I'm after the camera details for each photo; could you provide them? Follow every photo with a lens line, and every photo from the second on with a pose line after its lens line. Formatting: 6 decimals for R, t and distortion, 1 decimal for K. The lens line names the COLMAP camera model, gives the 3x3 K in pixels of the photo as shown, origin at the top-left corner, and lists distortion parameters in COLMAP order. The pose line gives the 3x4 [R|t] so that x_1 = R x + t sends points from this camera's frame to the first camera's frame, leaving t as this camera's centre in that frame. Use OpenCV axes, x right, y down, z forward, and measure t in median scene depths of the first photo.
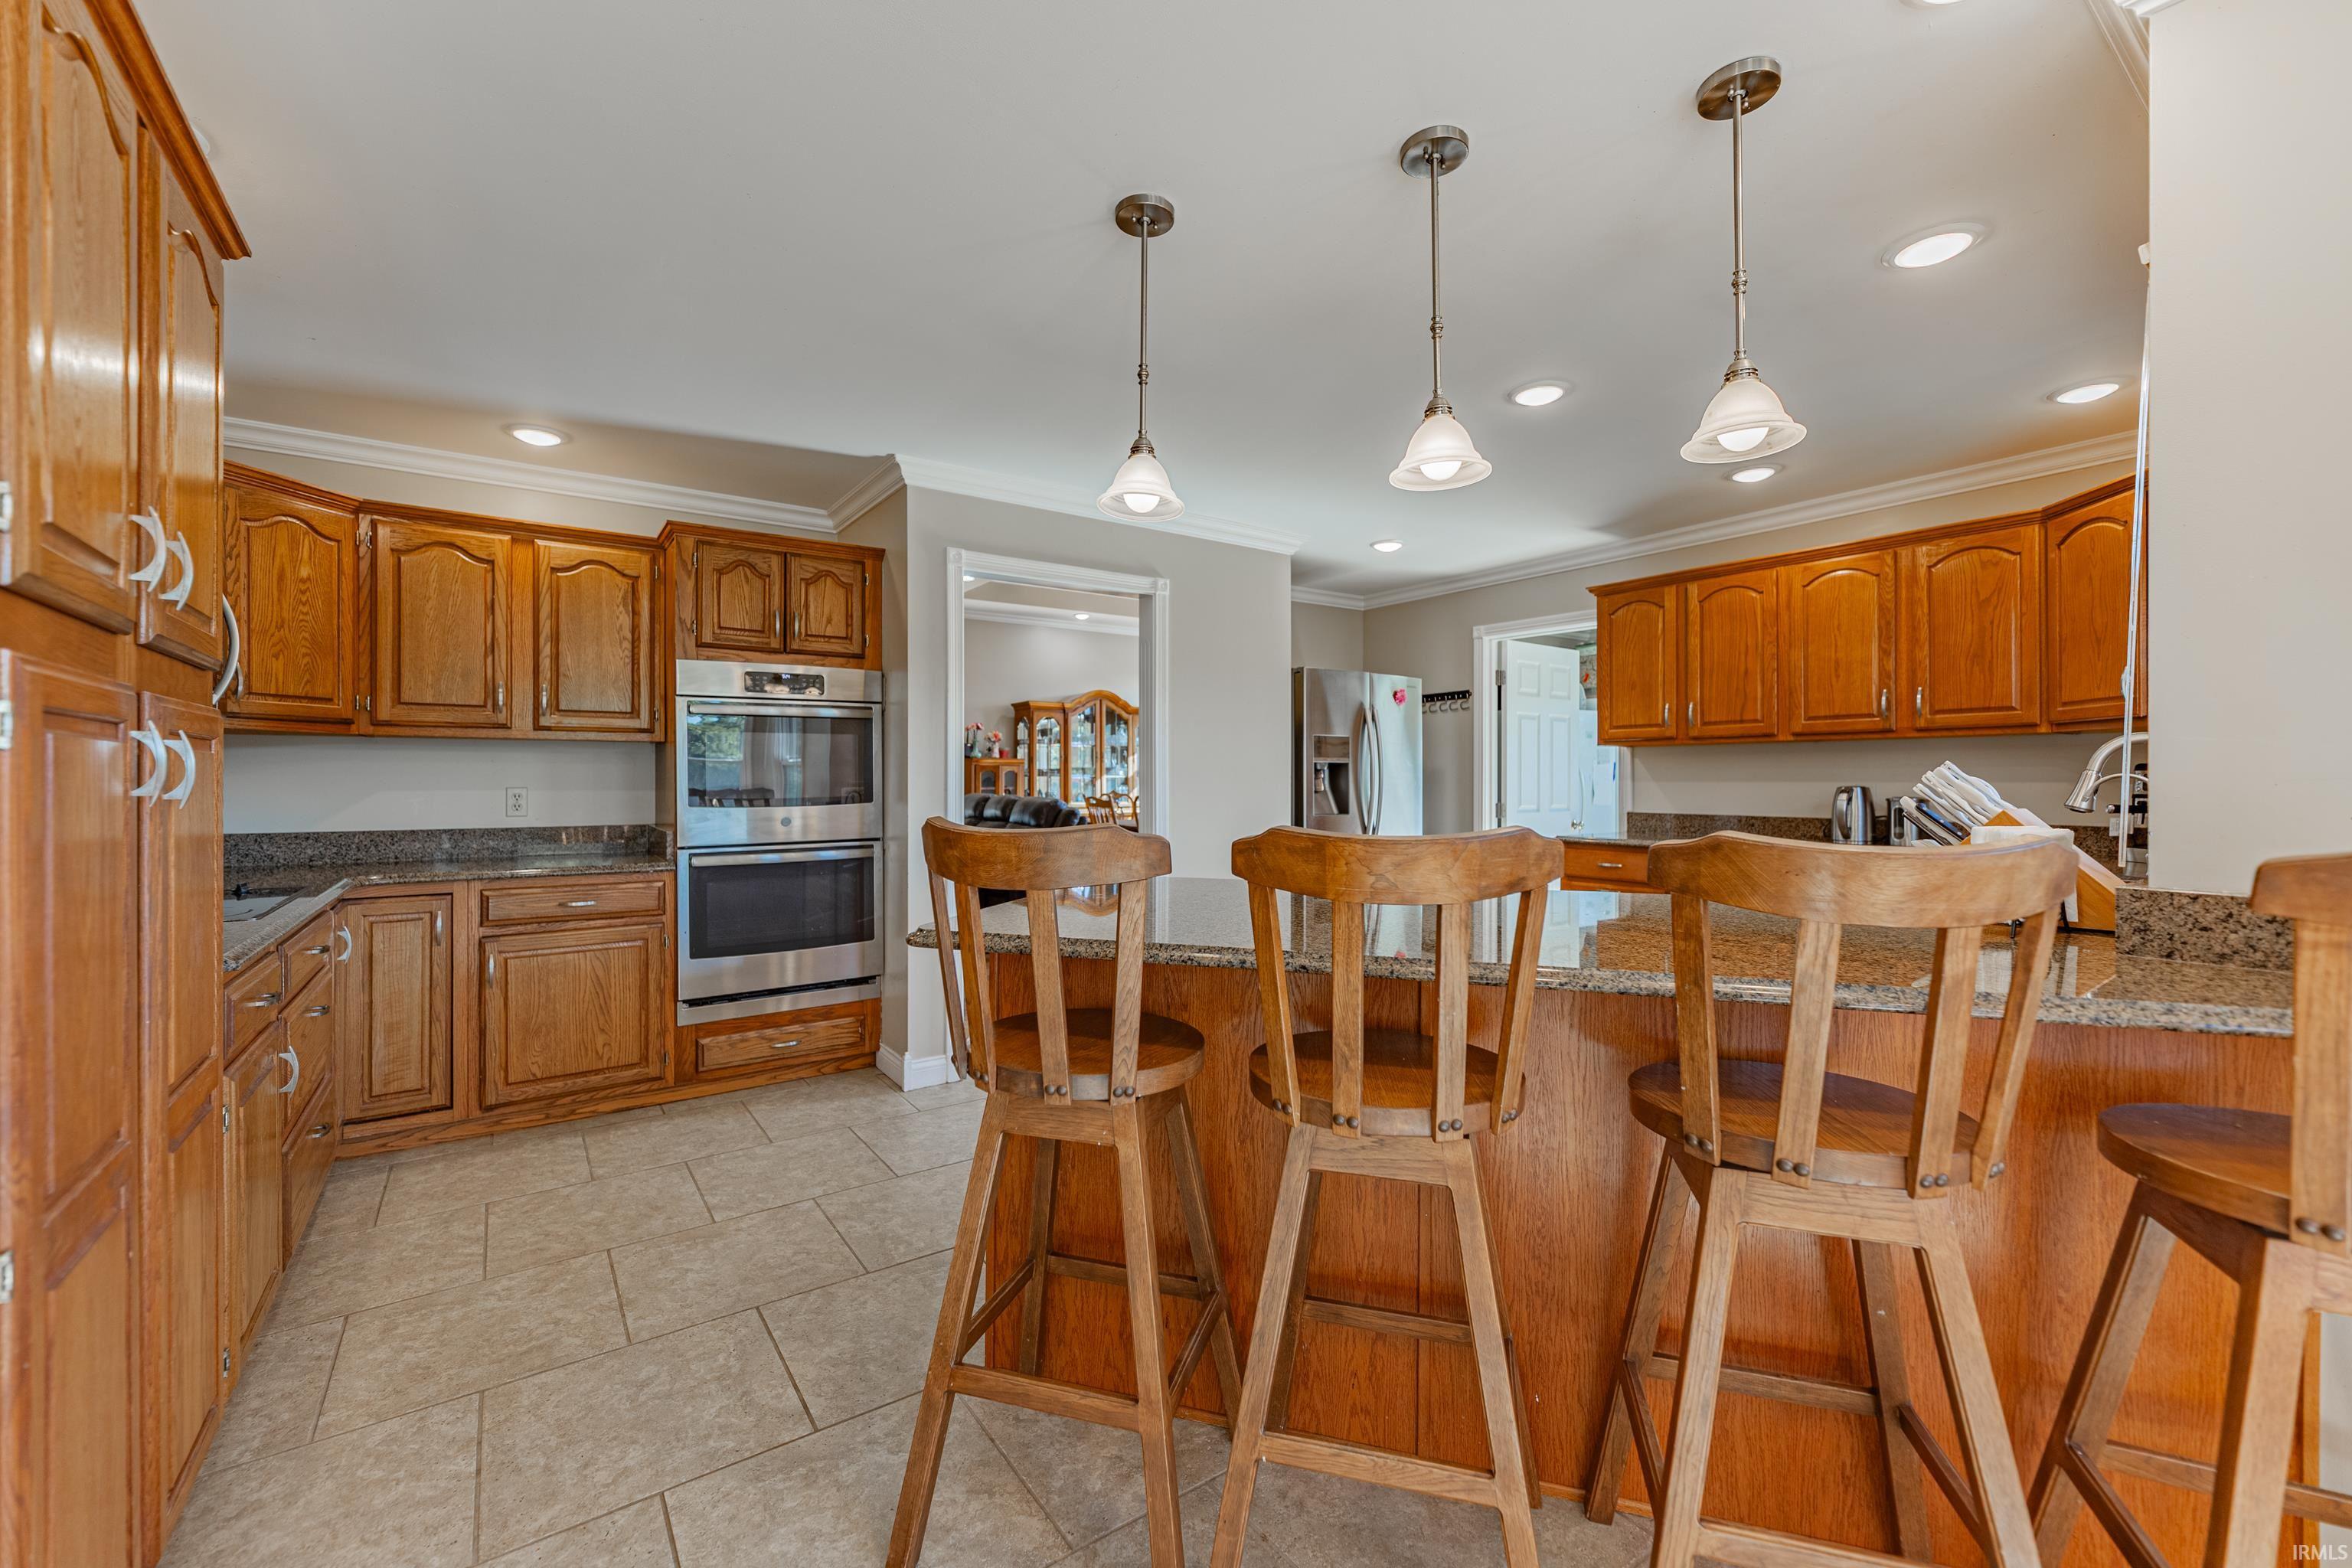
lens RADIAL K [[950.1, 0, 1154.5], [0, 950.1, 786.3], [0, 0, 1]] dist [-0.001116, -0.000678]
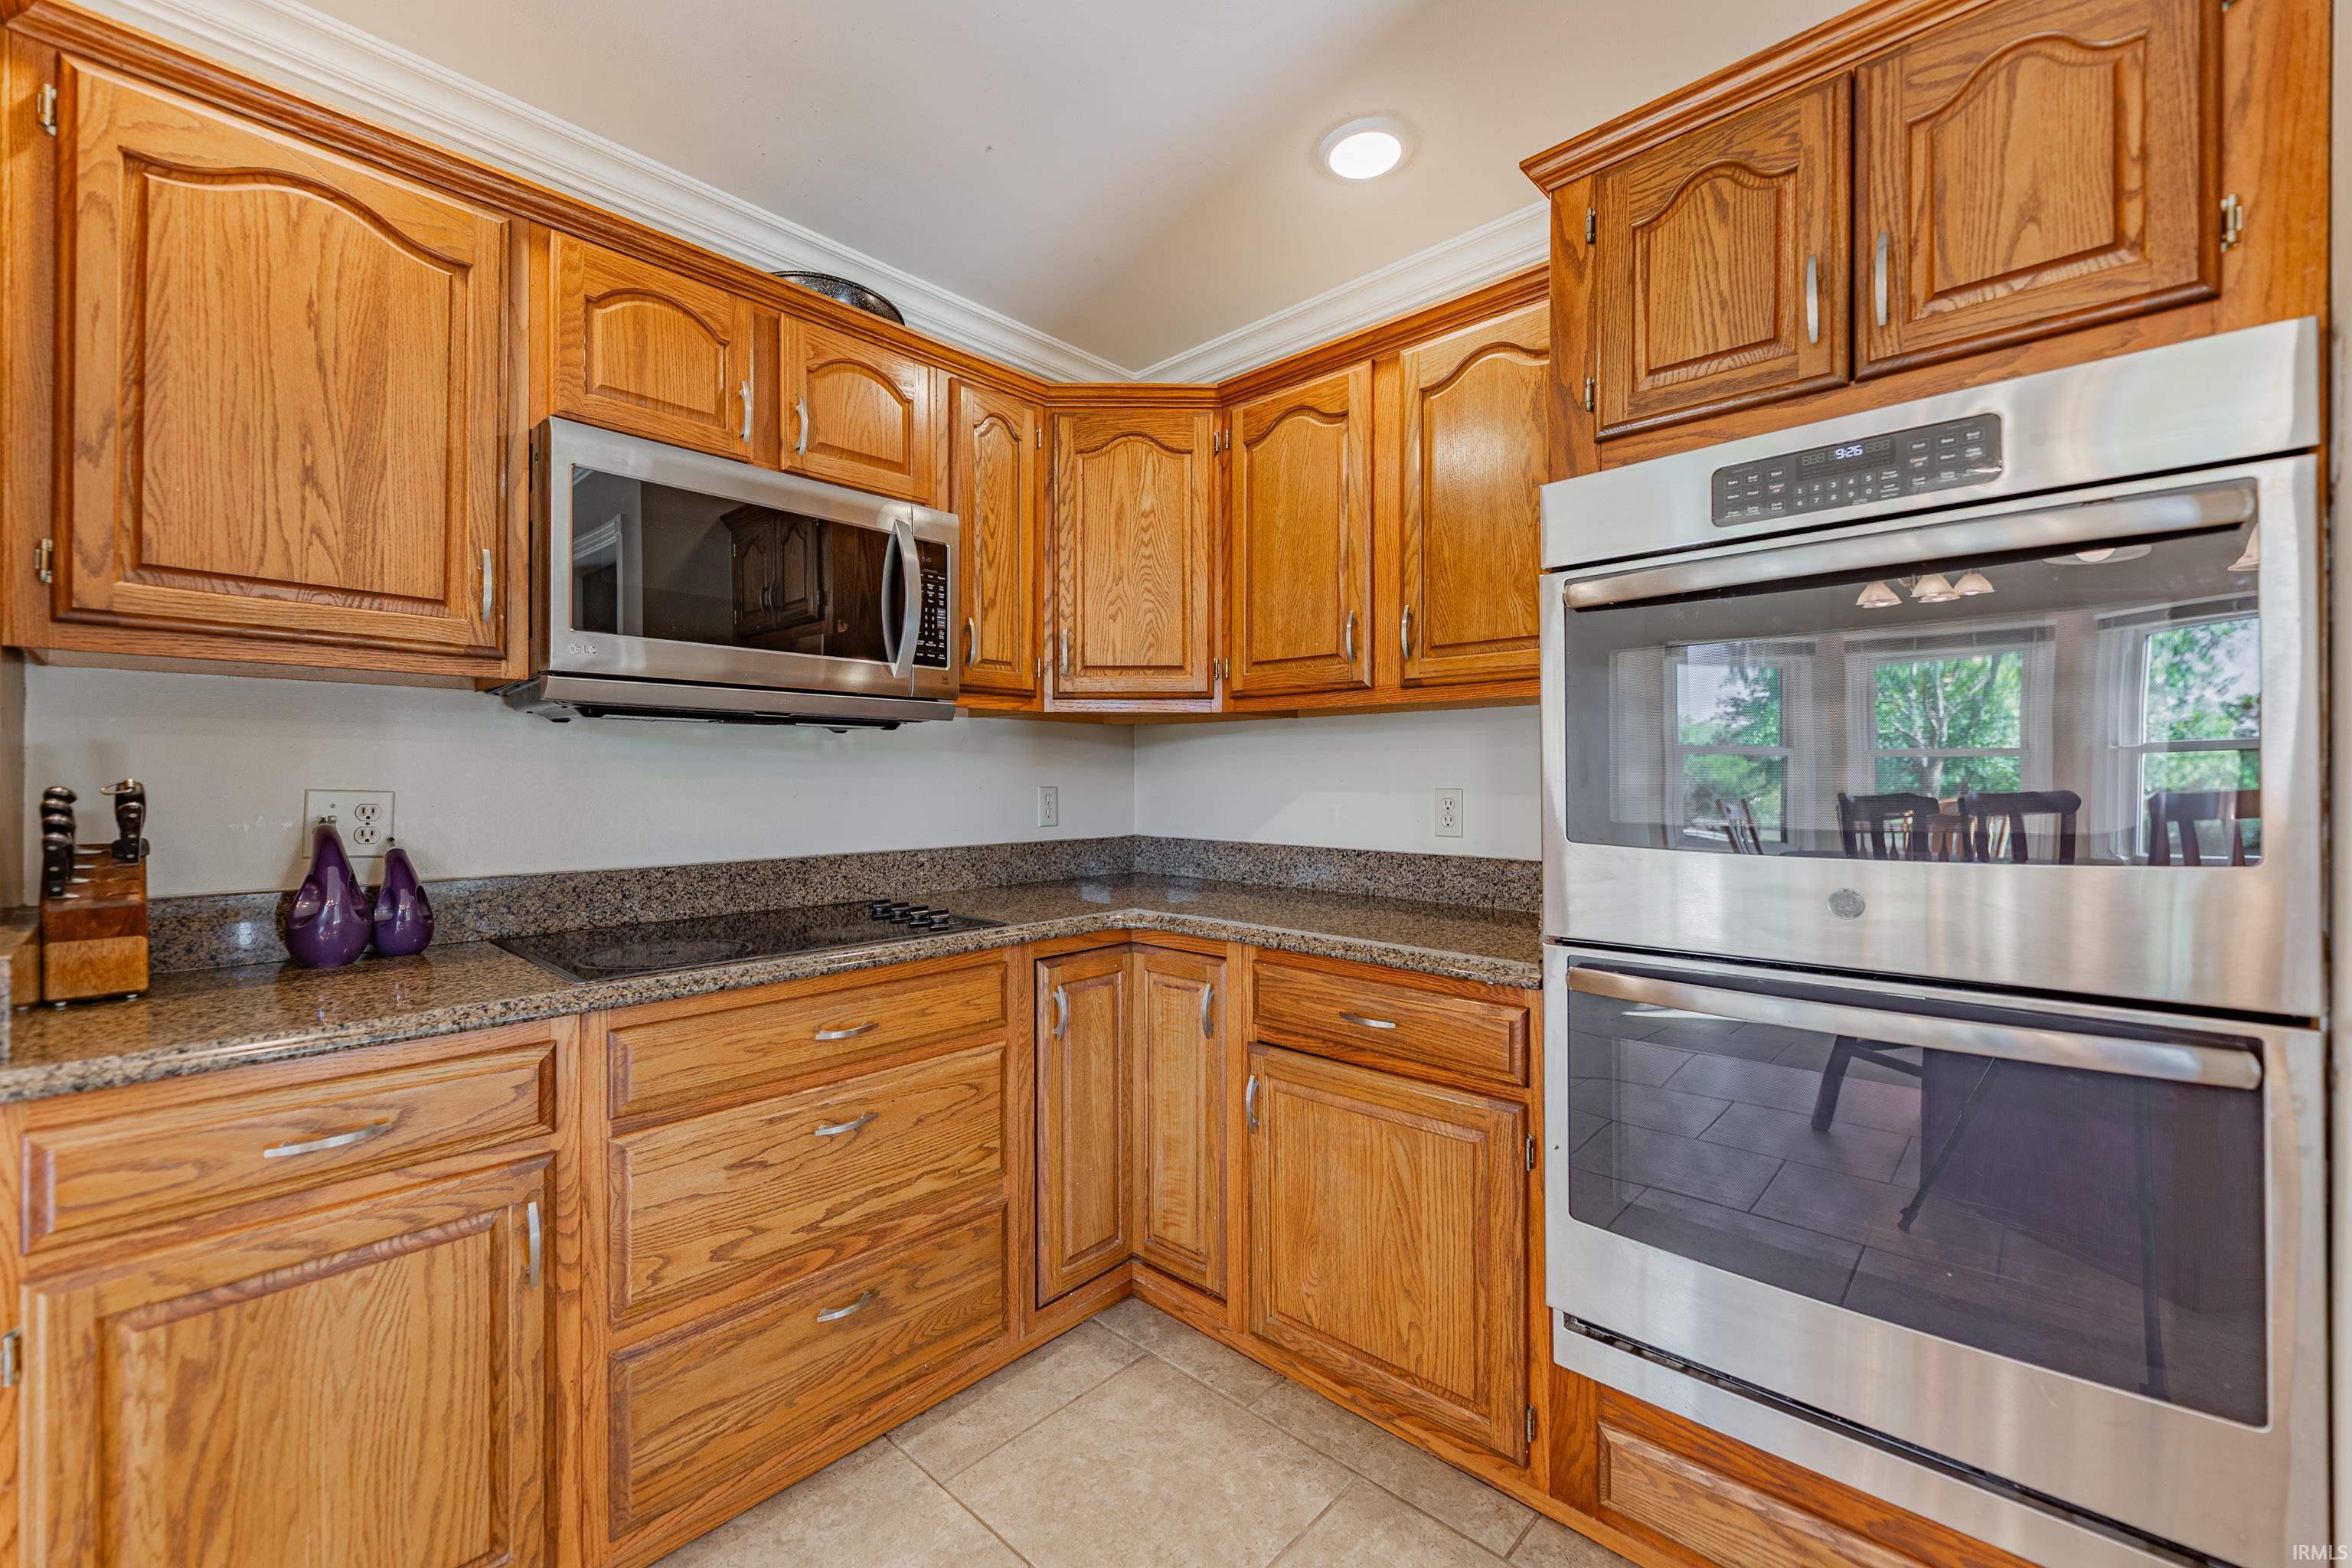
lens RADIAL K [[950.1, 0, 1156.1], [0, 950.1, 776.0], [0, 0, 1]] dist [-0.001116, -0.000678]
pose [[0.207172, -0.002275, -0.978302, -0.129698], [-0.009192, 0.999949, -0.004272, -0.002685], [0.978261, 0.009878, 0.207140, 0.744359]]
